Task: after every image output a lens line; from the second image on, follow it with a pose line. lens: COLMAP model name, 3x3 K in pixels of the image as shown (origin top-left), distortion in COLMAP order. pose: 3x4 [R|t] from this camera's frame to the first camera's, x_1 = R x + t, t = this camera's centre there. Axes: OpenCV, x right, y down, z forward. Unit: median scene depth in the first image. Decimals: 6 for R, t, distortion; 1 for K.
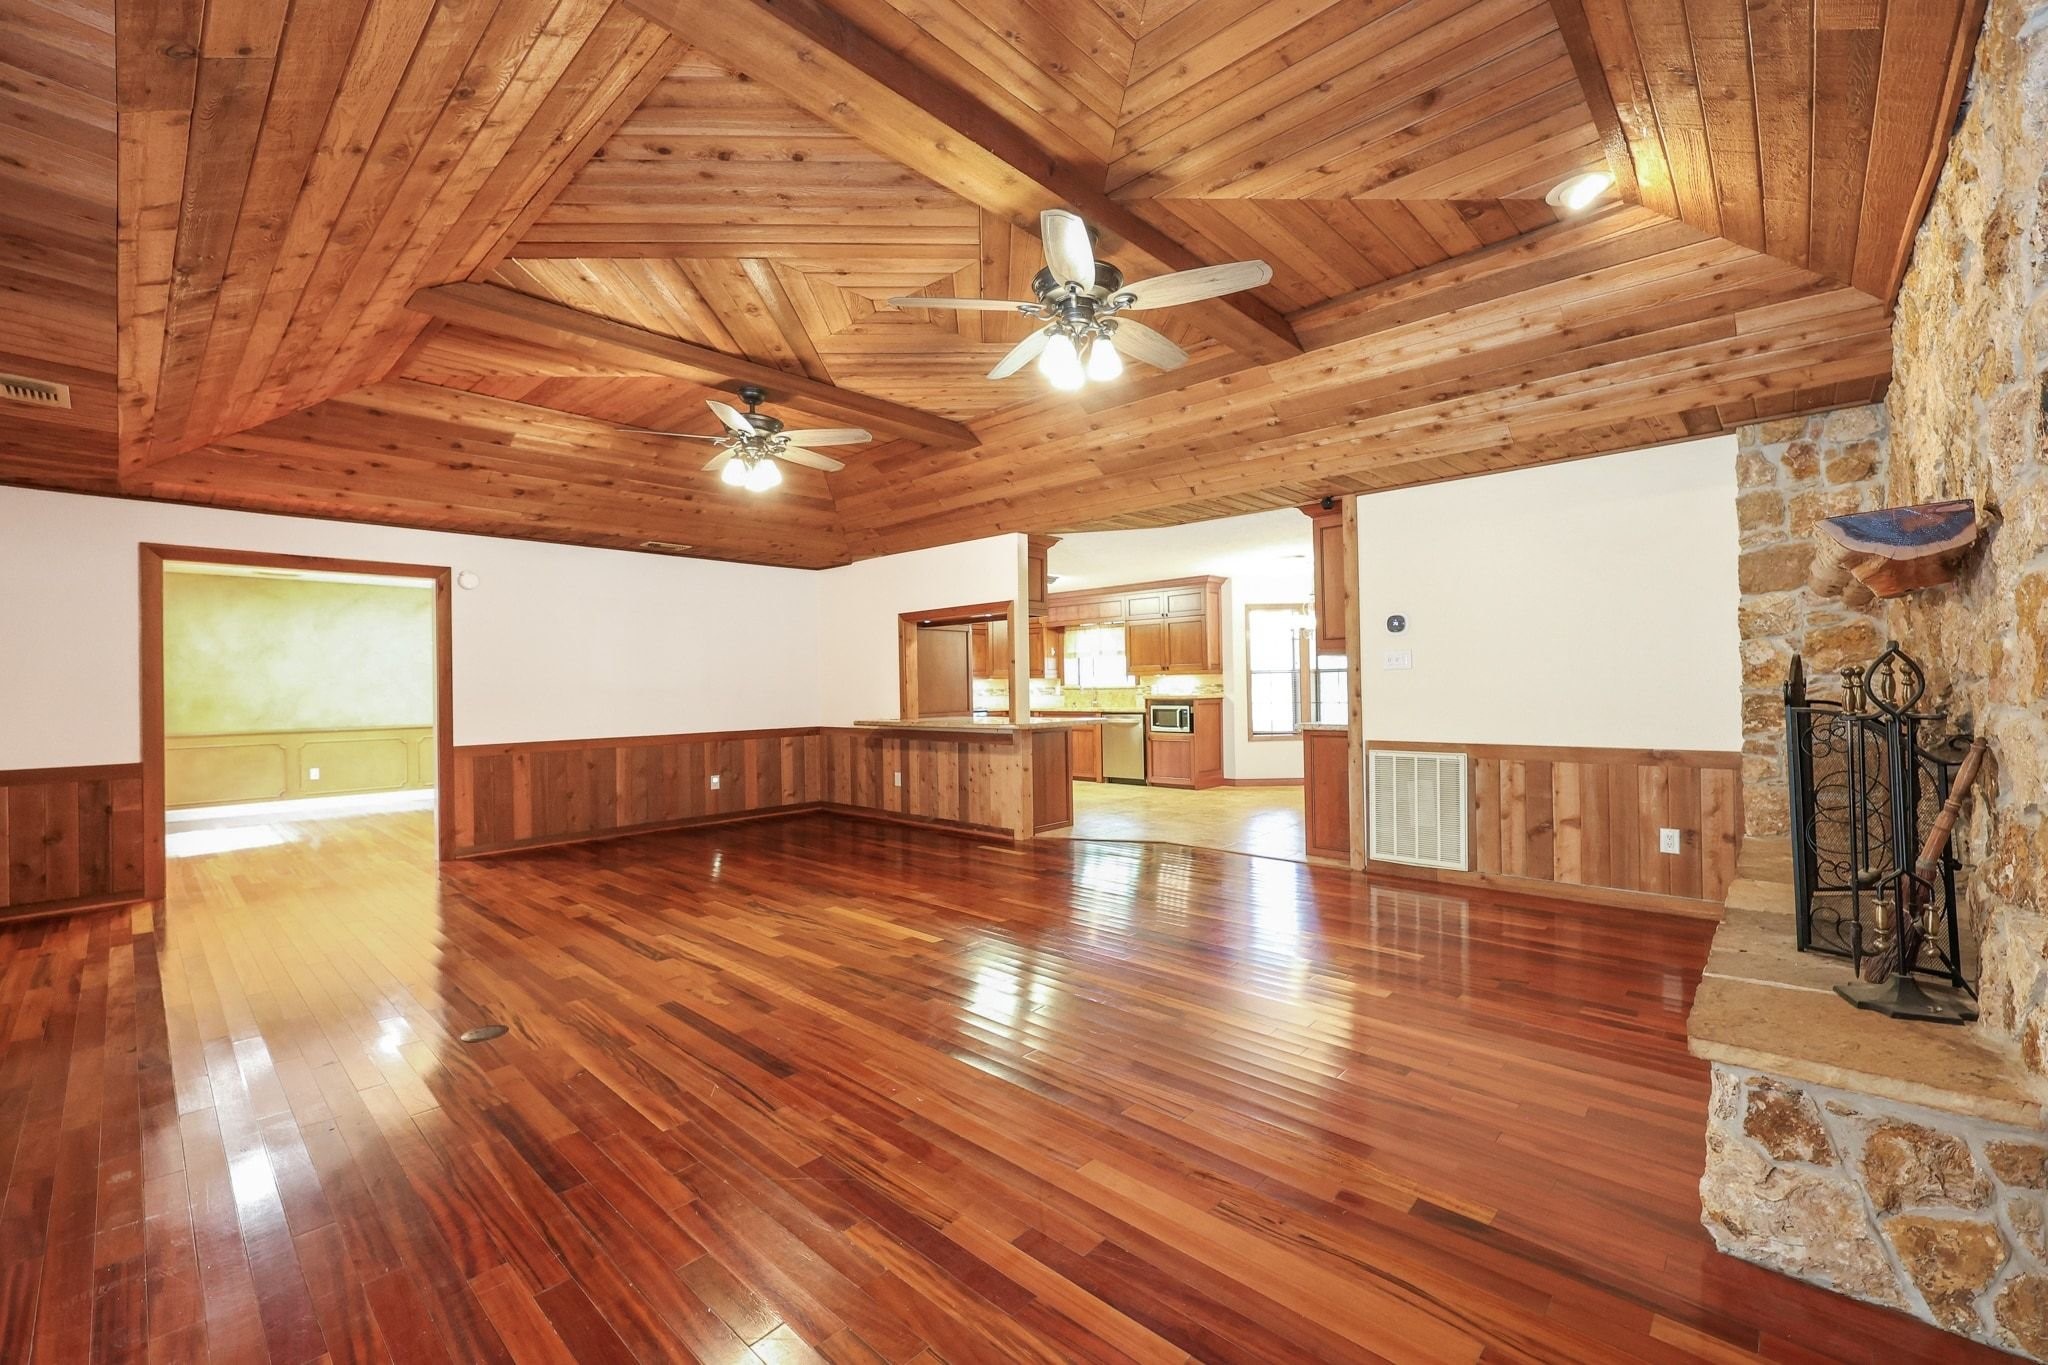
lens RADIAL K [[831.7, 0, 1024.0], [0, 831.7, 682.5], [0, 0, 1]] dist [-0.003298, -0.000174]
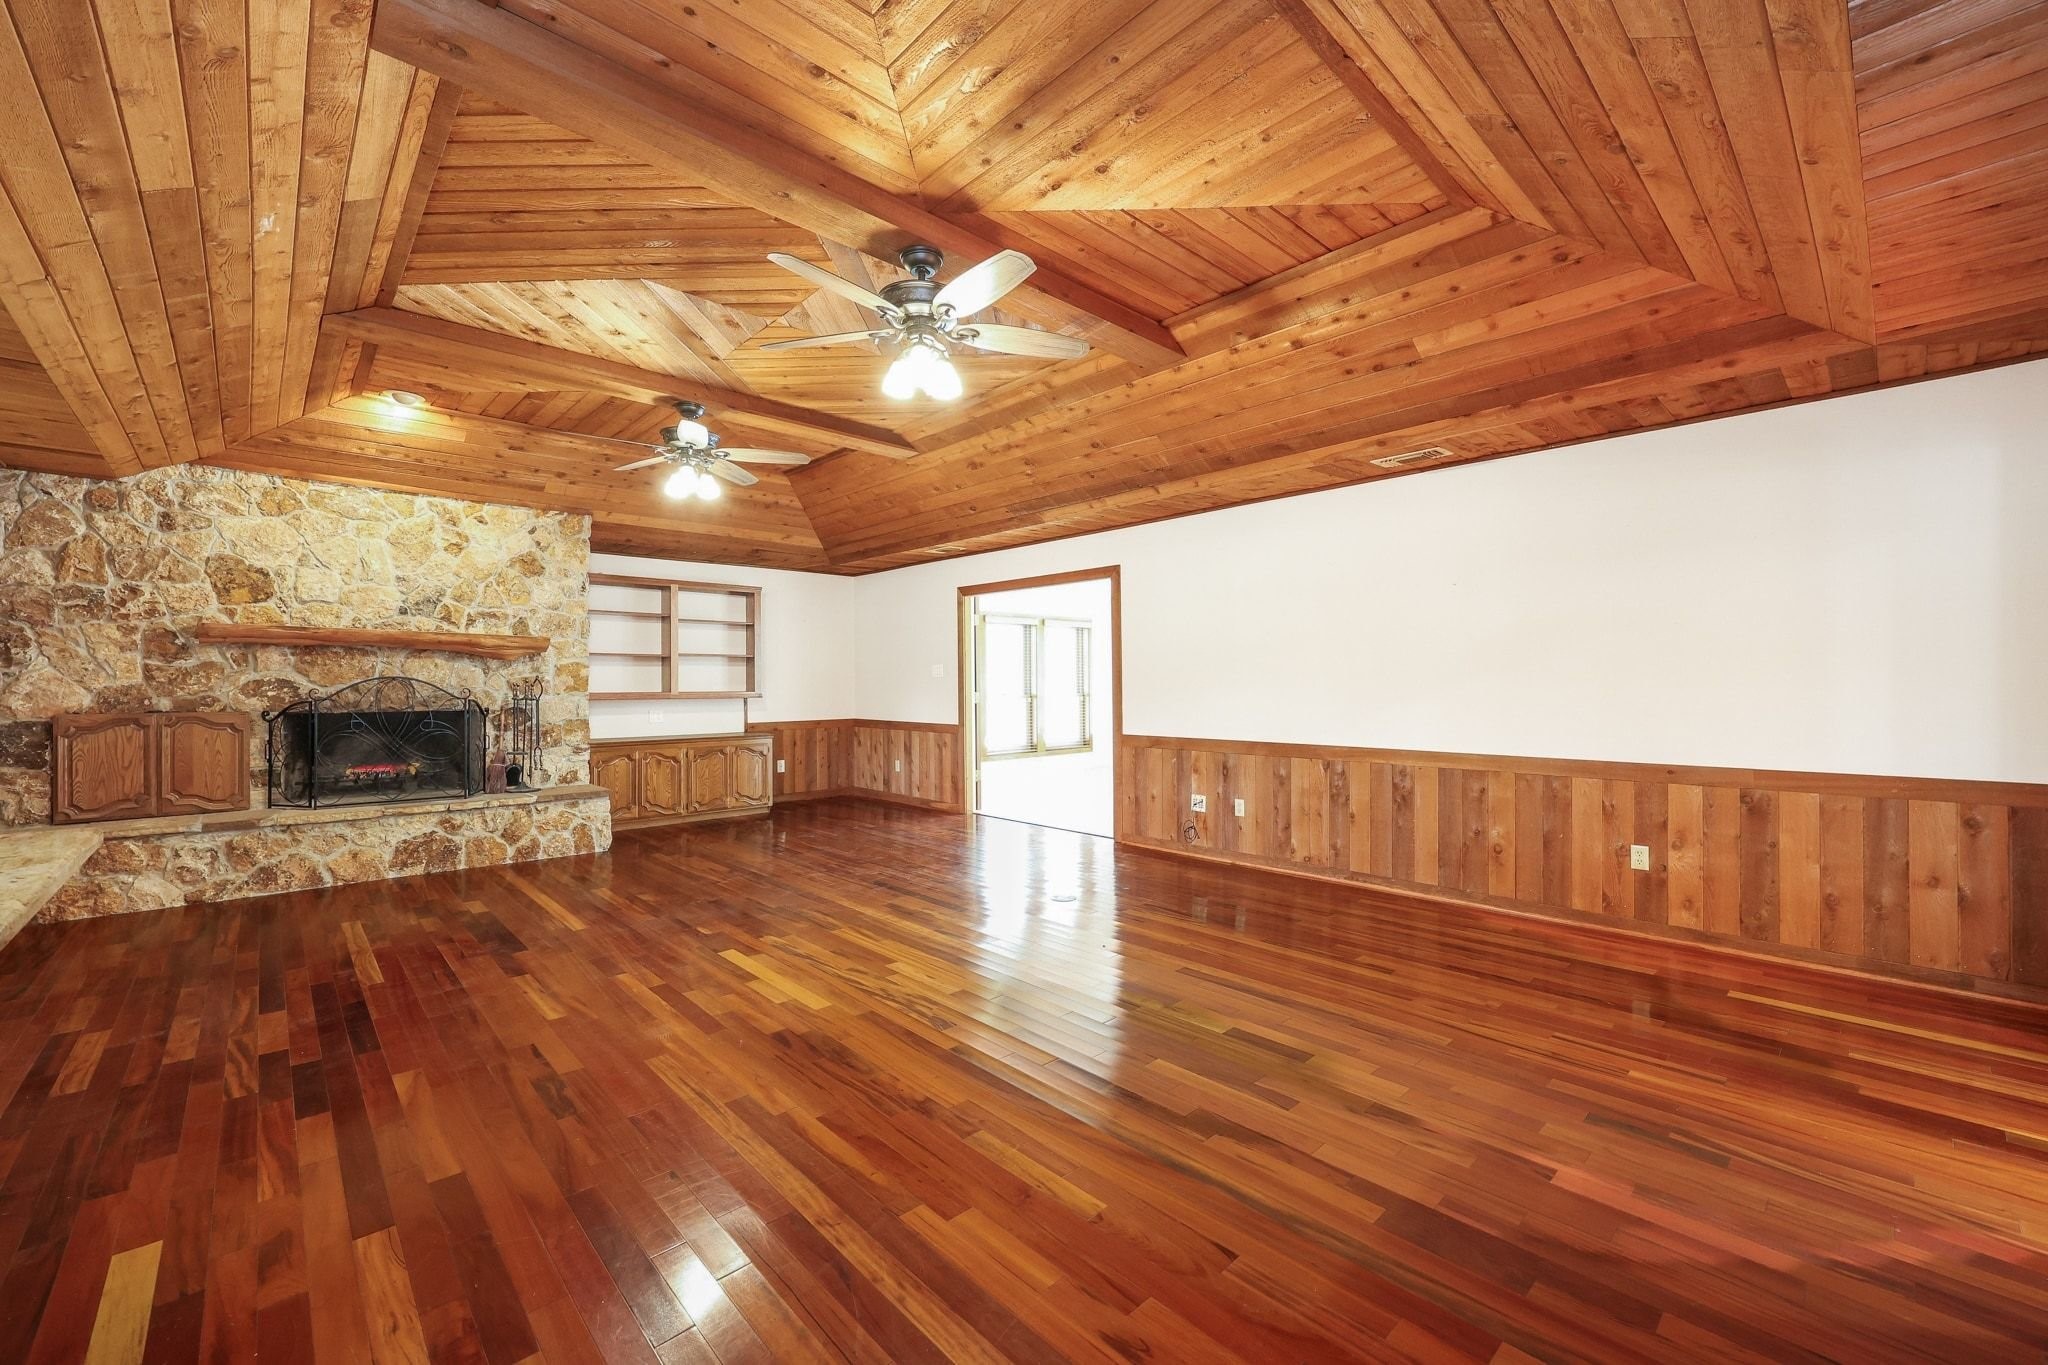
lens RADIAL K [[820.1, 0, 1028.3], [0, 820.1, 679.9], [0, 0, 1]] dist [-0.003559, -0.000263]
pose [[-0.997327, 0.018092, 0.070787, -0.461240], [0.017438, 0.999799, -0.009852, 0.012607], [-0.070951, -0.008591, -0.997443, 1.691368]]
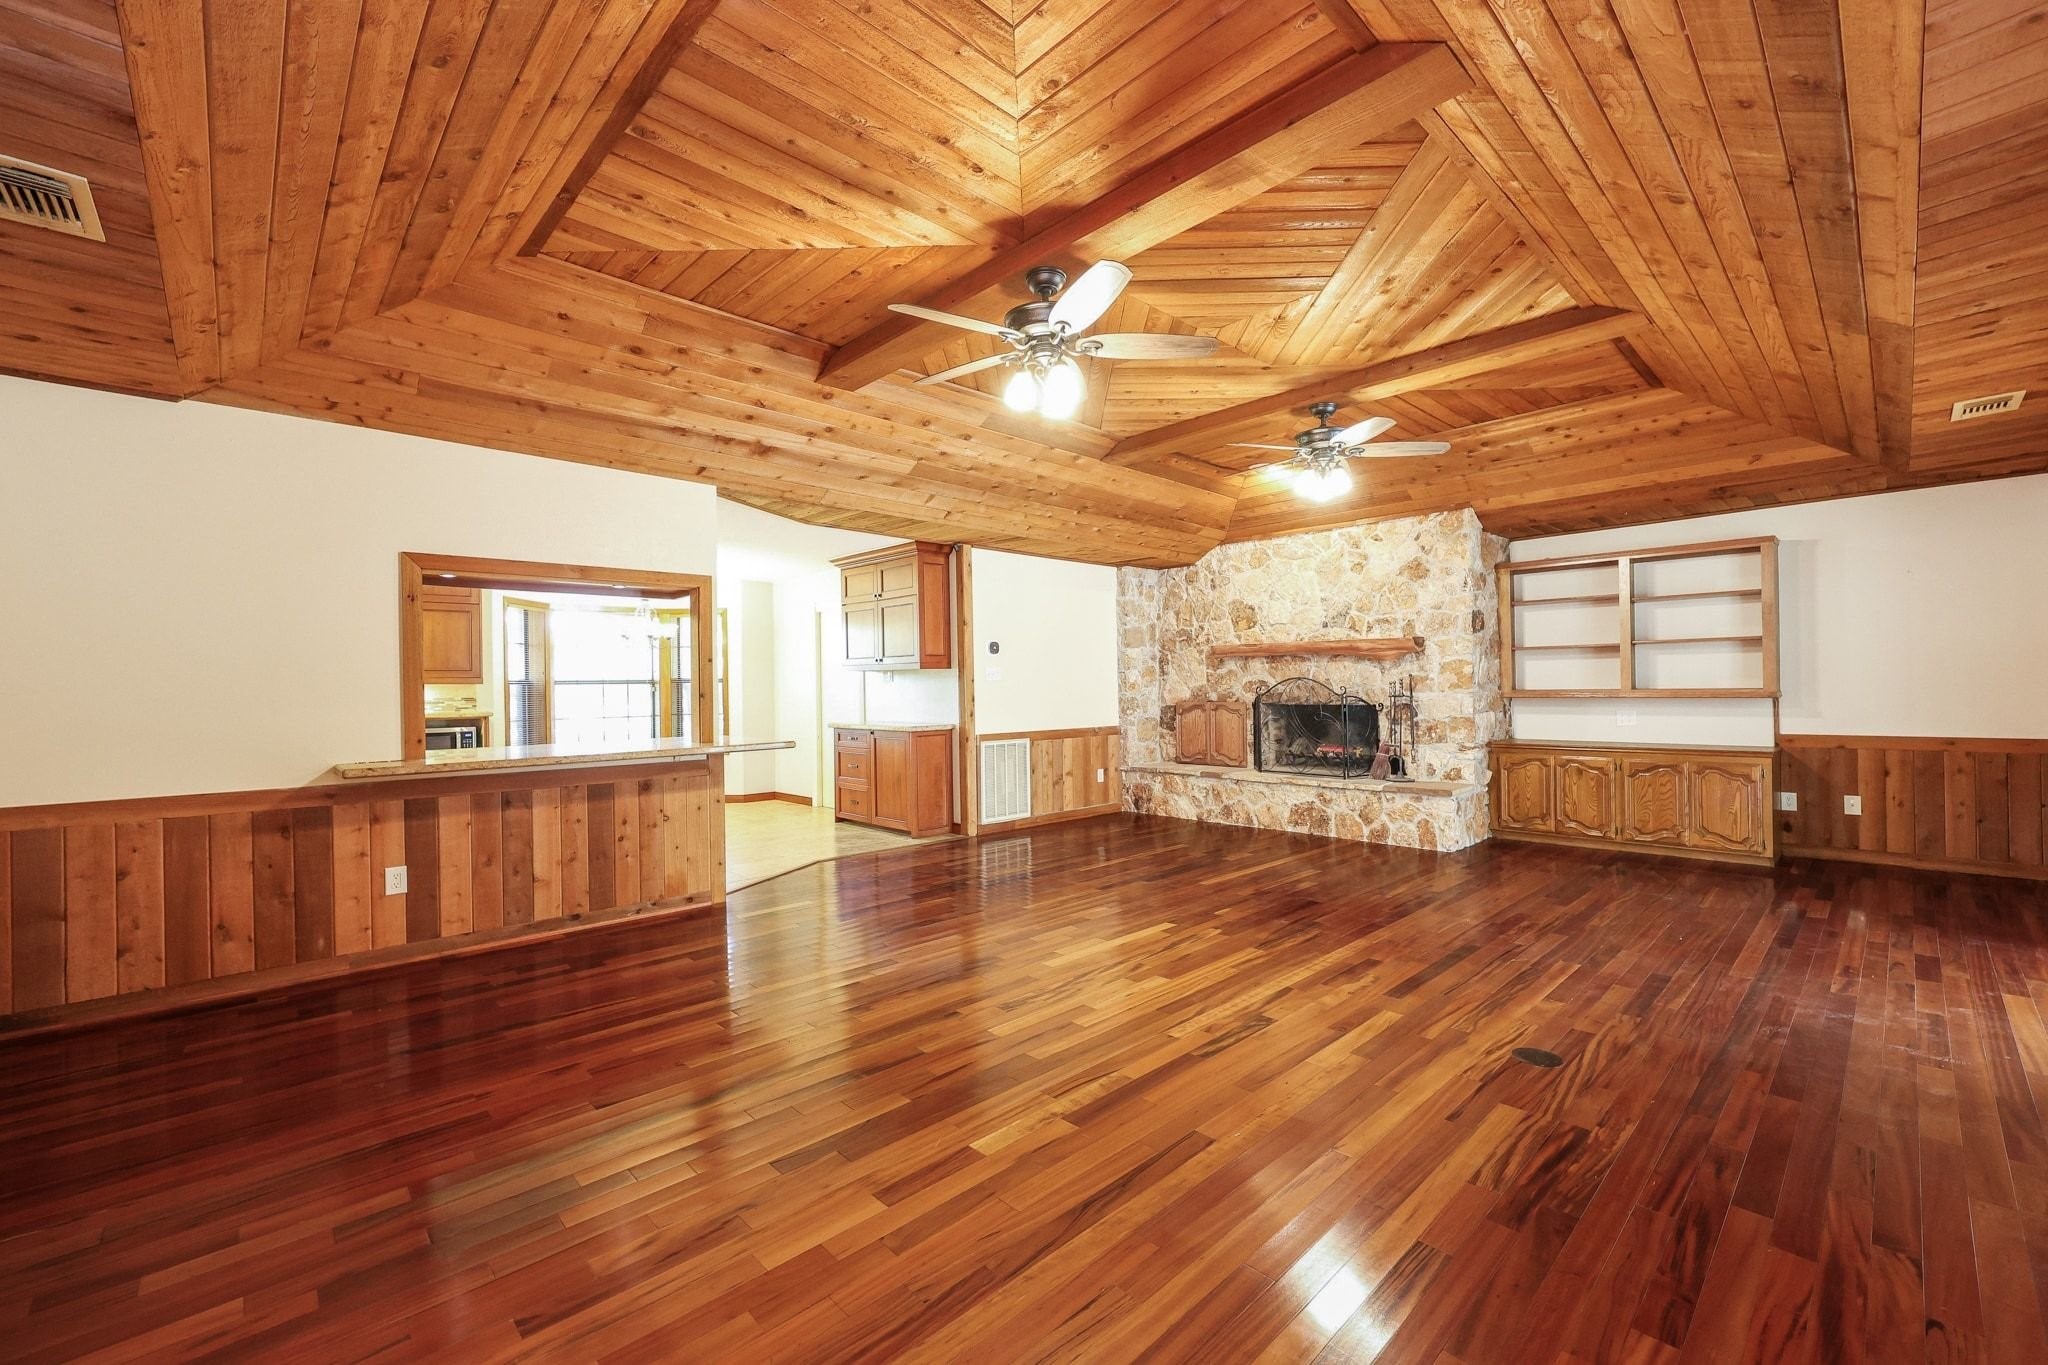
lens RADIAL K [[831.7, 0, 1024.0], [0, 831.7, 682.5], [0, 0, 1]] dist [-0.003298, -0.000174]
pose [[0.068806, 0.020200, 0.997425, -1.053293], [0.008454, 0.999747, -0.020831, 0.017635], [-0.997594, 0.009866, 0.068618, 0.982448]]
